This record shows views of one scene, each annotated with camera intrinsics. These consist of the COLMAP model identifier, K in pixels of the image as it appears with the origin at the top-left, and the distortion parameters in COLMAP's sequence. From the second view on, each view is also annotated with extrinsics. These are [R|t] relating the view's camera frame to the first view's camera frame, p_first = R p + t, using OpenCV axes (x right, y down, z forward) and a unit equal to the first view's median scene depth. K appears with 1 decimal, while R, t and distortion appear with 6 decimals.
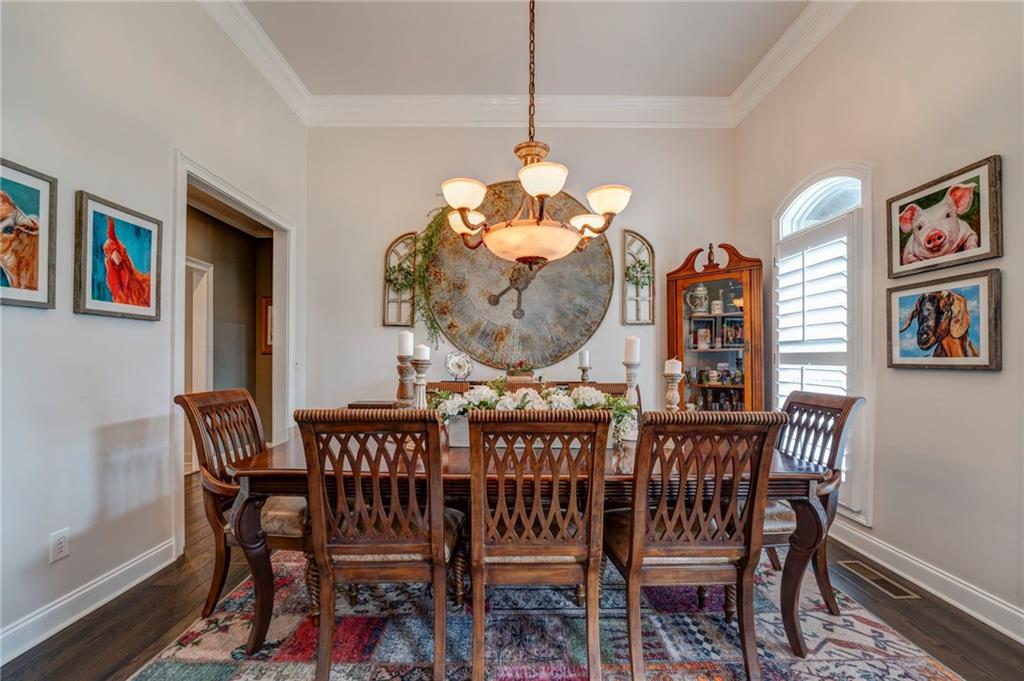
lens RADIAL K [[444.3, 0, 513.8], [0, 444.3, 358.3], [0, 0, 1]] dist [0.000854, 0.000757]
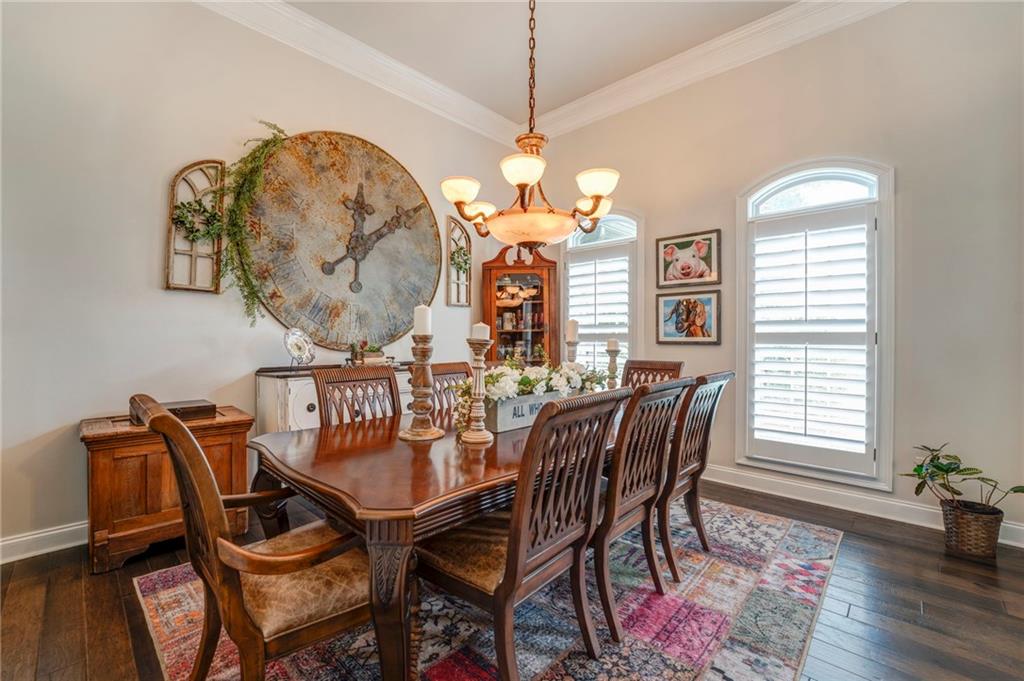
lens RADIAL K [[444.3, 0, 506.8], [0, 444.3, 335.4], [0, 0, 1]] dist [0.000854, 0.000757]
pose [[0.689843, 0.003177, 0.723952, -0.449655], [-0.000568, 0.999992, -0.003847, -0.001014], [-0.723959, 0.002242, 0.689839, 0.185189]]
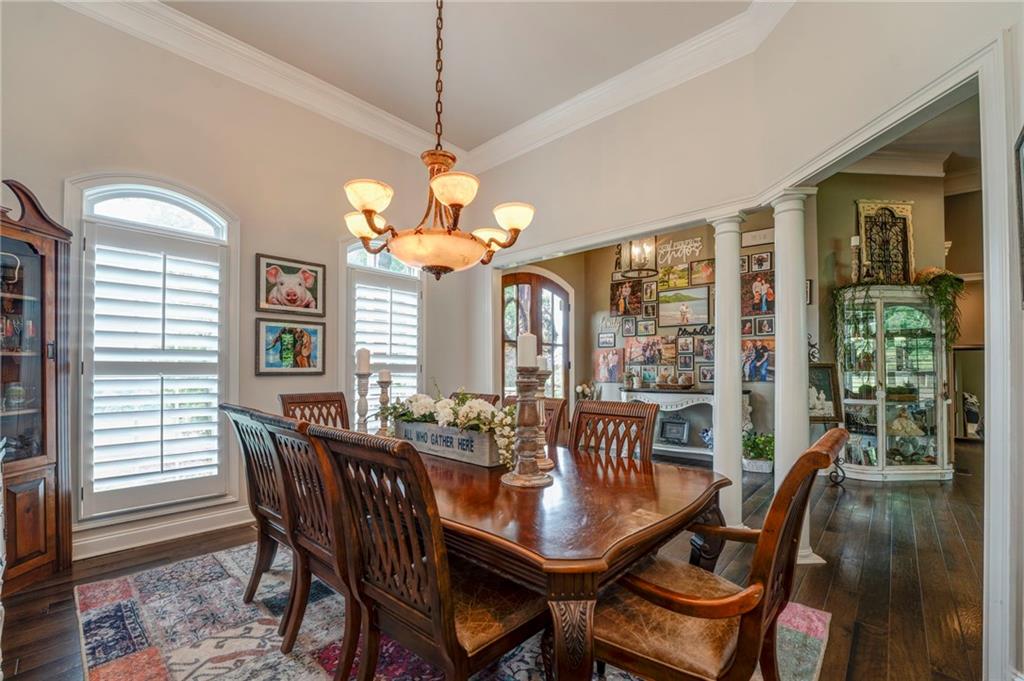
lens RADIAL K [[444.3, 0, 525.4], [0, 444.3, 370.0], [0, 0, 1]] dist [0.000854, 0.000757]
pose [[-0.741345, -0.004162, 0.671111, -0.455163], [-0.001403, 0.999988, 0.004652, -0.001454], [-0.671122, 0.002508, -0.741342, 0.950489]]
